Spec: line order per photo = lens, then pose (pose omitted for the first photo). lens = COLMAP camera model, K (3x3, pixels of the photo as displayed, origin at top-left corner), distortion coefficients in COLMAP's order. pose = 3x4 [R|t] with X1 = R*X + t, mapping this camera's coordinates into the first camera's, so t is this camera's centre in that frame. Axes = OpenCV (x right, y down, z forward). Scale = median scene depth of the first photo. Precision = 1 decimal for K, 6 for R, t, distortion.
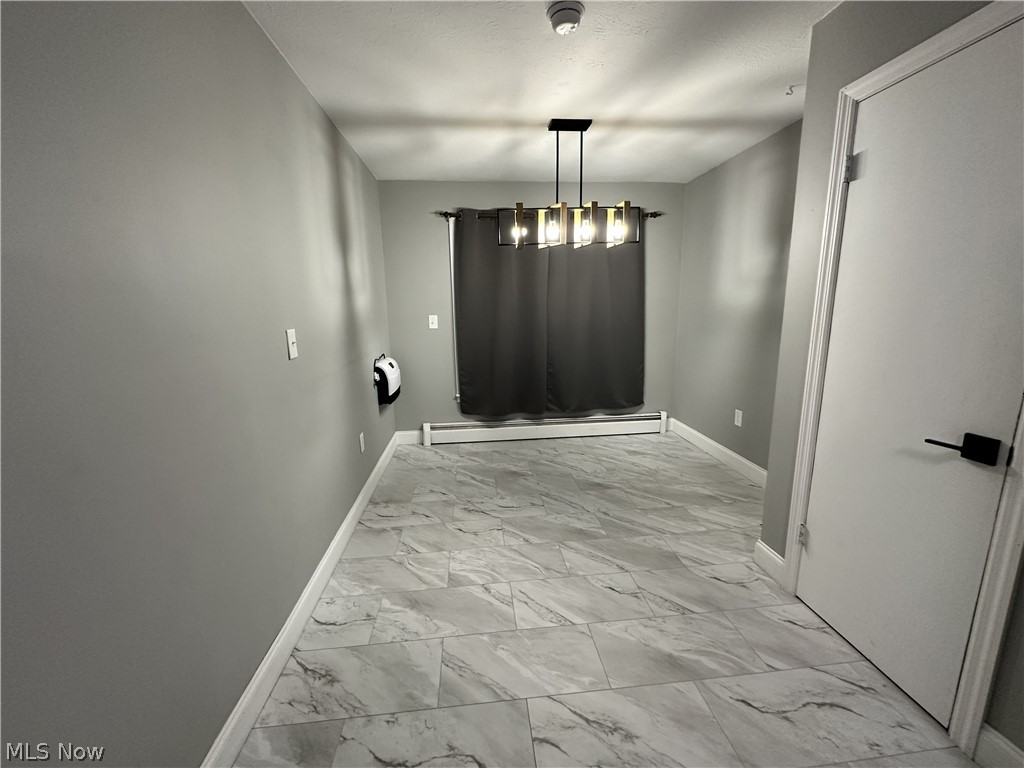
lens RADIAL K [[409.5, 0, 511.2], [0, 409.5, 384.2], [0, 0, 1]] dist [-0.005518, -0.000182]
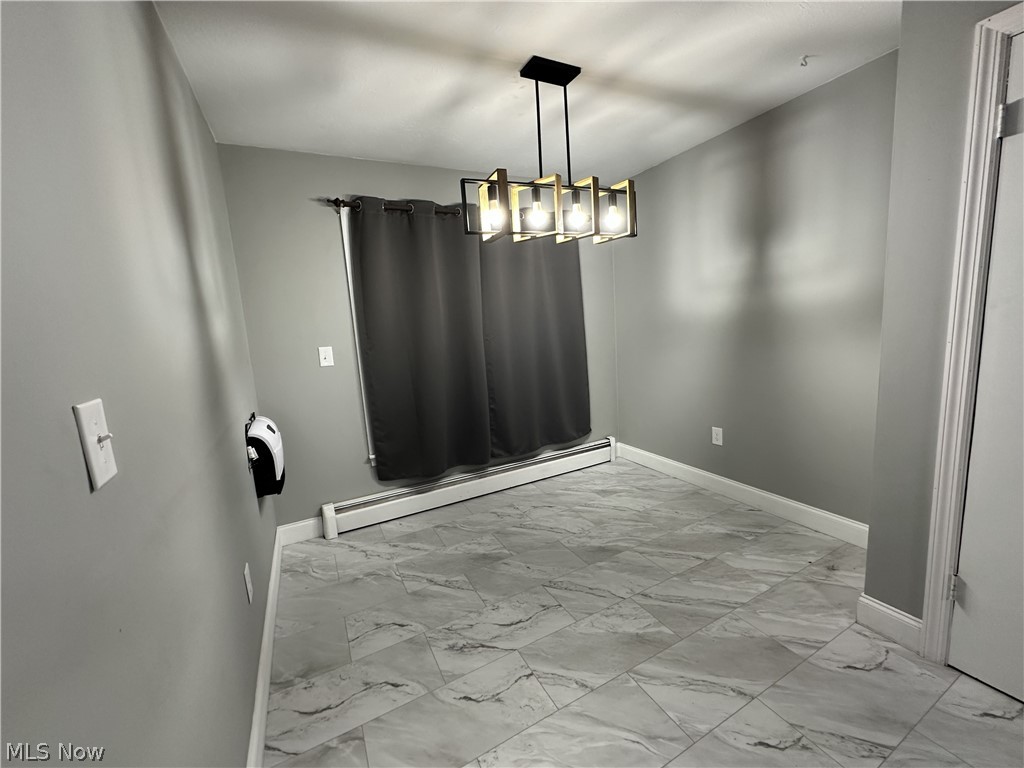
lens RADIAL K [[409.5, 0, 511.2], [0, 409.5, 384.2], [0, 0, 1]] dist [-0.005518, -0.000182]
pose [[0.929626, -0.097354, 0.355413, -0.171529], [0.118688, 0.992178, -0.038669, -0.048367], [-0.348868, 0.078131, 0.933909, 0.289103]]
